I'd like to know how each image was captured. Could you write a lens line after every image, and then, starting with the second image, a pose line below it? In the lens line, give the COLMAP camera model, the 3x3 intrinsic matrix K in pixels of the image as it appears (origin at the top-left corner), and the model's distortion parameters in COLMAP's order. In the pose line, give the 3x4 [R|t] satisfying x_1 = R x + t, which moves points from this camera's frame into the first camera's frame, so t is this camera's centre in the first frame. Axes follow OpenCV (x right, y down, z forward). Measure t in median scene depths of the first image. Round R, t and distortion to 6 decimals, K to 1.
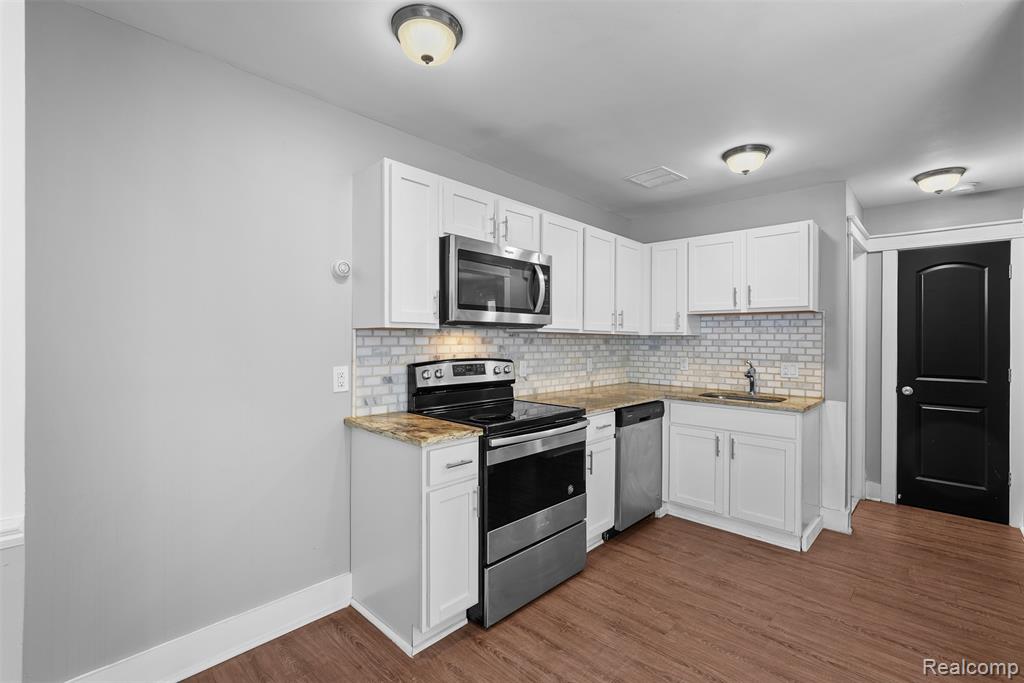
lens RADIAL K [[454.4, 0, 506.0], [0, 454.4, 338.5], [0, 0, 1]] dist [-0.011850, 0.004514]
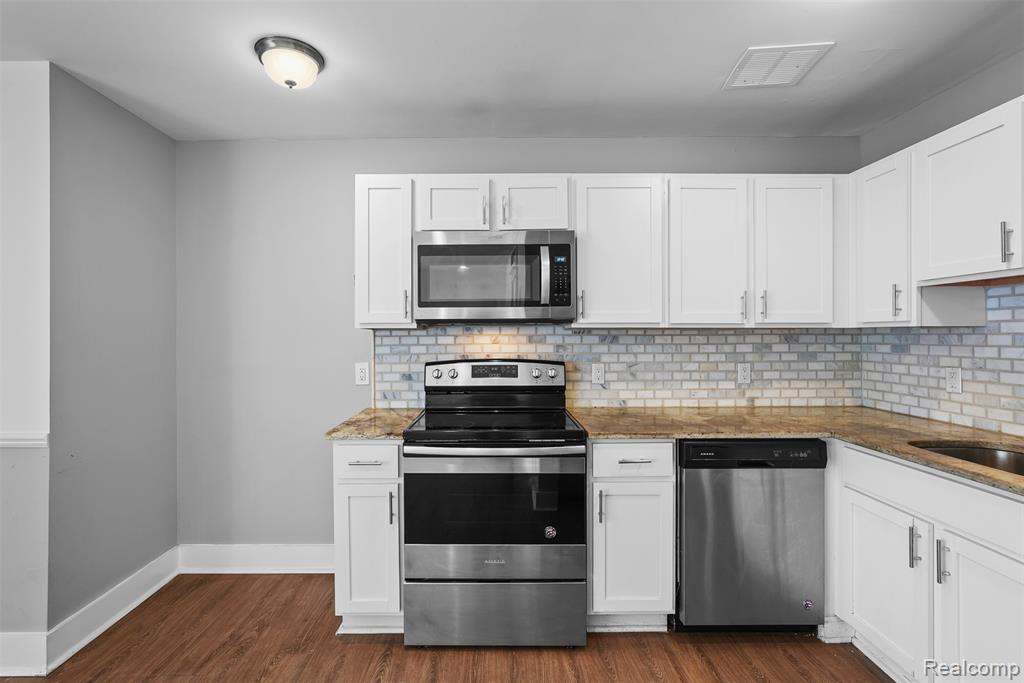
lens RADIAL K [[454.4, 0, 494.9], [0, 454.4, 337.2], [0, 0, 1]] dist [-0.011850, 0.004514]
pose [[0.692388, -0.009815, -0.721458, 0.482894], [0.009996, 0.999942, -0.004011, 0.003150], [0.721456, -0.004435, 0.692446, 0.305729]]
